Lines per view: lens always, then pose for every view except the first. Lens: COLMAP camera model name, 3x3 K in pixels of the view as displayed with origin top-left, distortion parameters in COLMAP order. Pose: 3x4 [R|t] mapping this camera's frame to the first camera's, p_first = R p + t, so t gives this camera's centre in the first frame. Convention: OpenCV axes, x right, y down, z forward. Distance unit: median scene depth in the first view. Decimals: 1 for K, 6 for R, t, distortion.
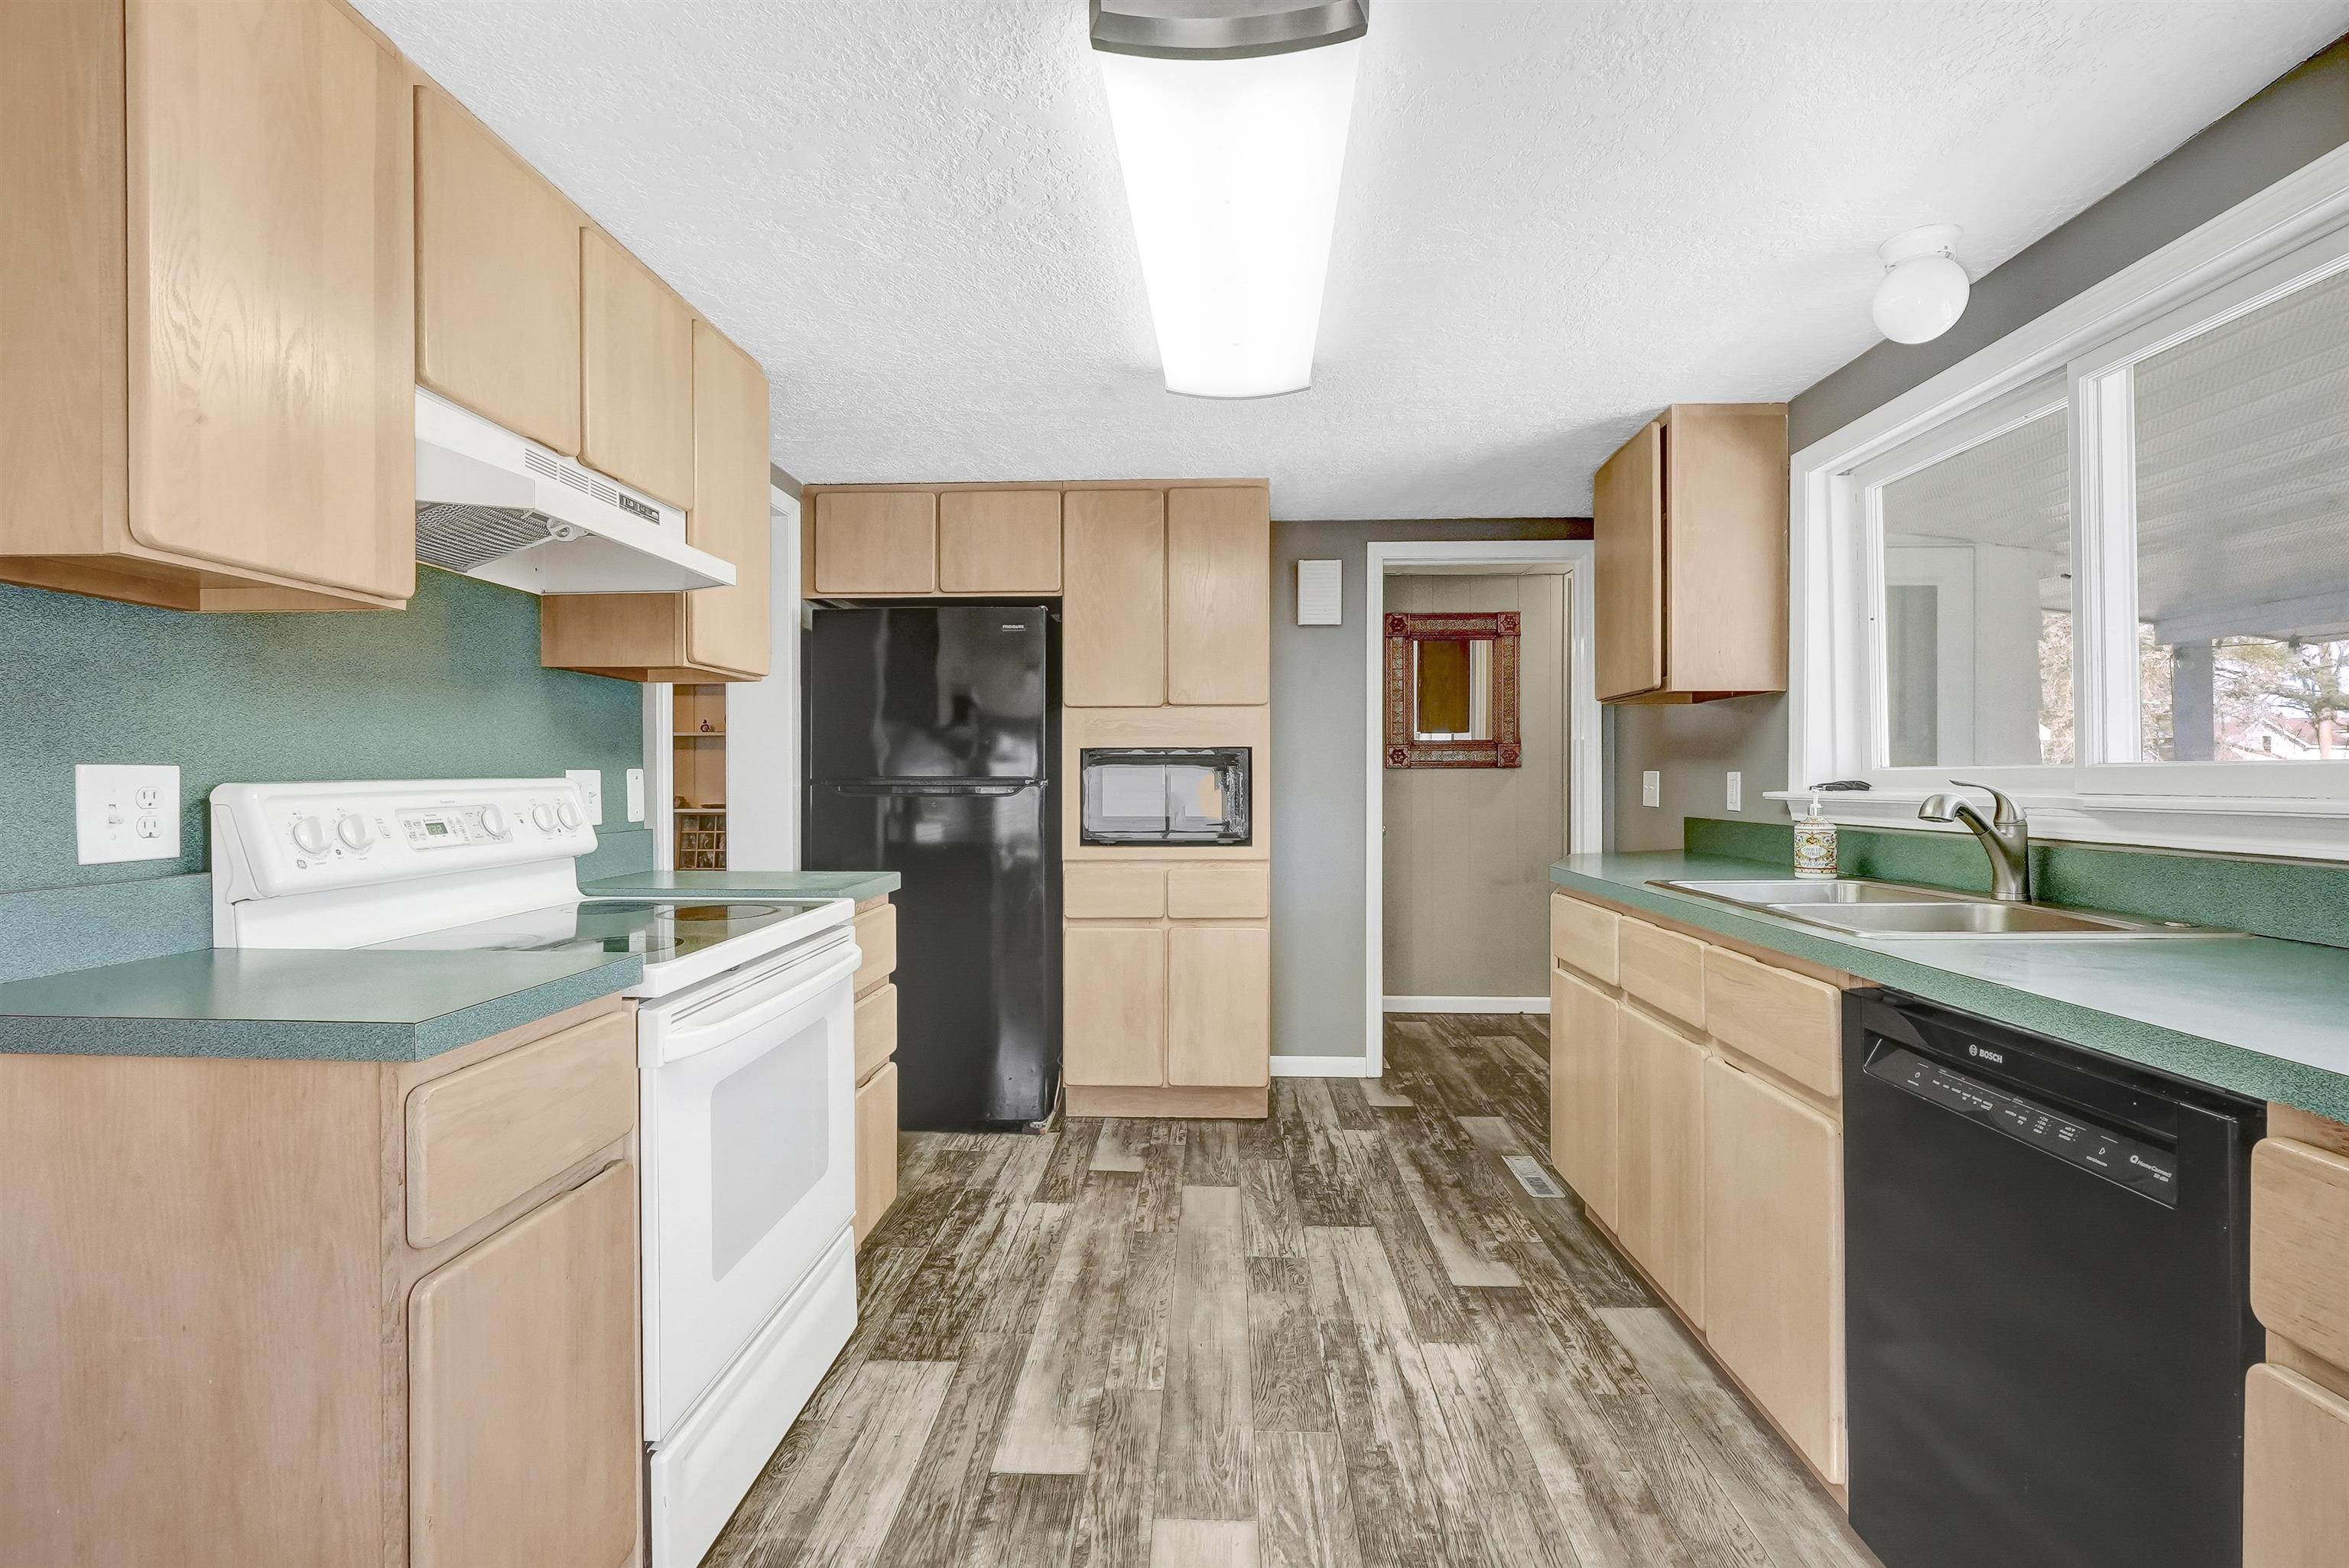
lens RADIAL K [[1082.8, 0, 1170.9], [0, 1082.8, 778.9], [0, 0, 1]] dist [0.001050, 0.000265]
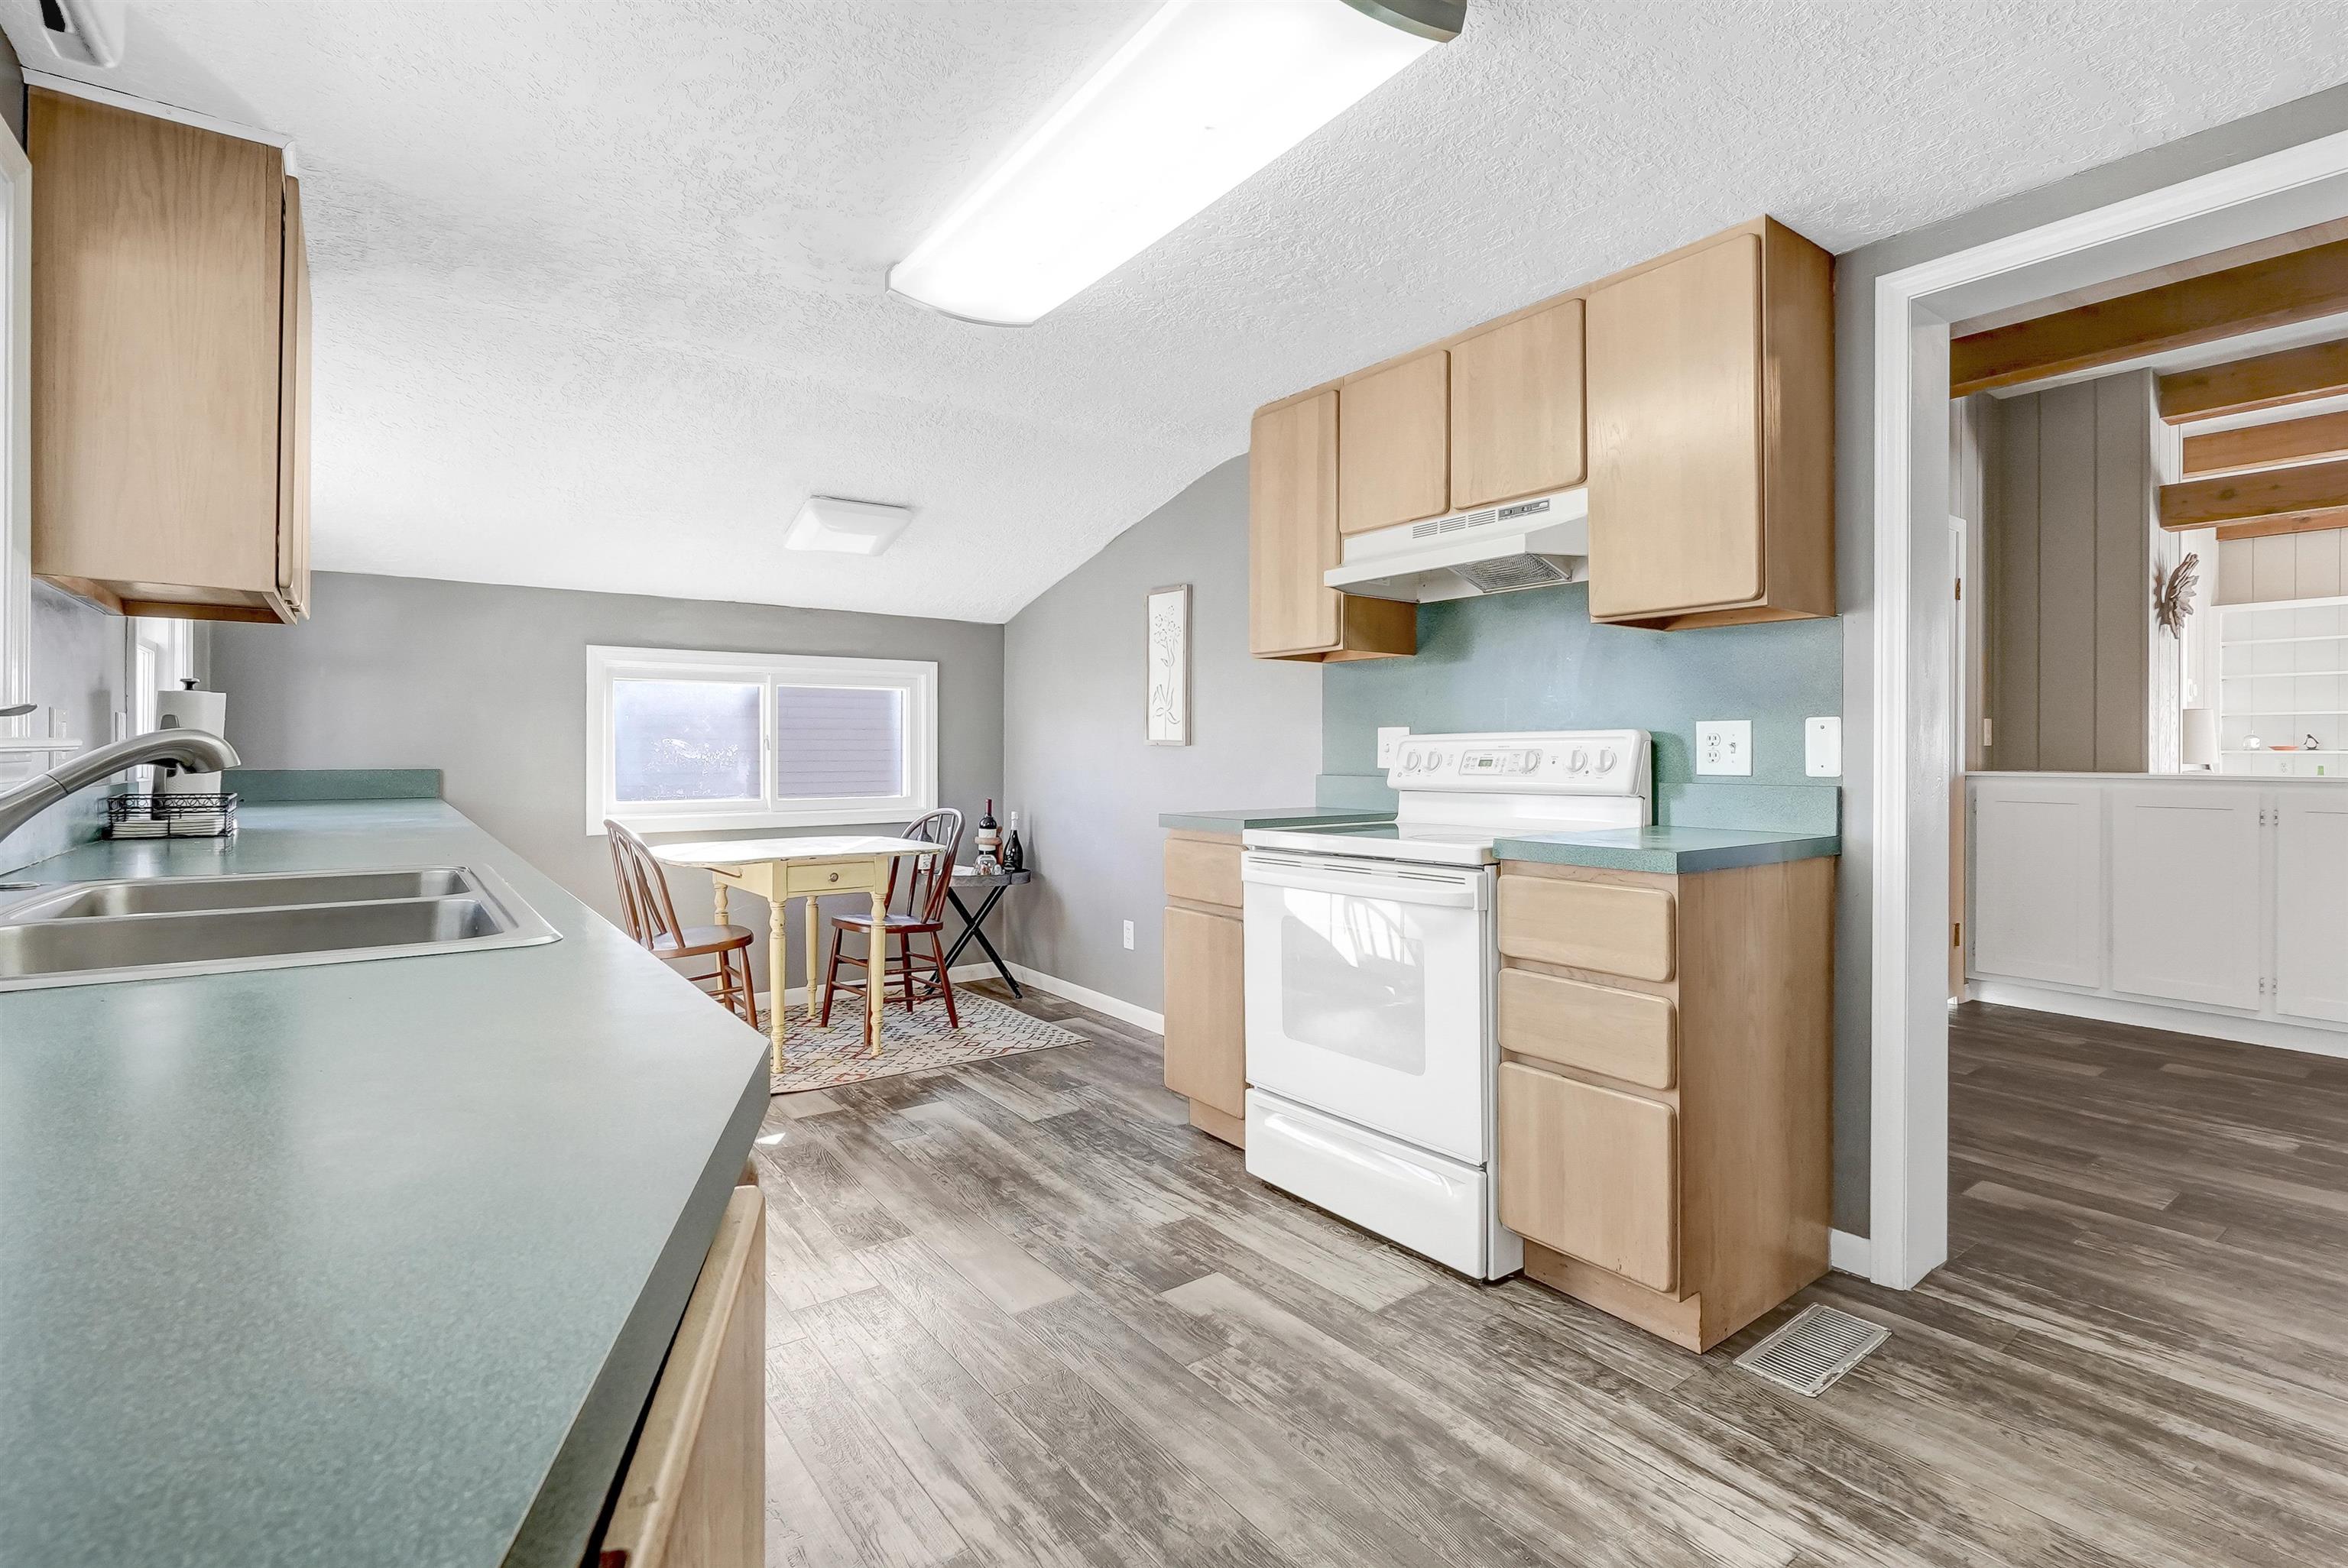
lens RADIAL K [[1082.3, 0, 1186.7], [0, 1082.3, 739.9], [0, 0, 1]] dist [0.001050, 0.000265]
pose [[-0.766782, 0.002137, -0.641903, 0.576999], [0.003086, 0.999995, -0.000357, 0.009656], [0.641900, -0.002254, -0.766785, 1.657736]]
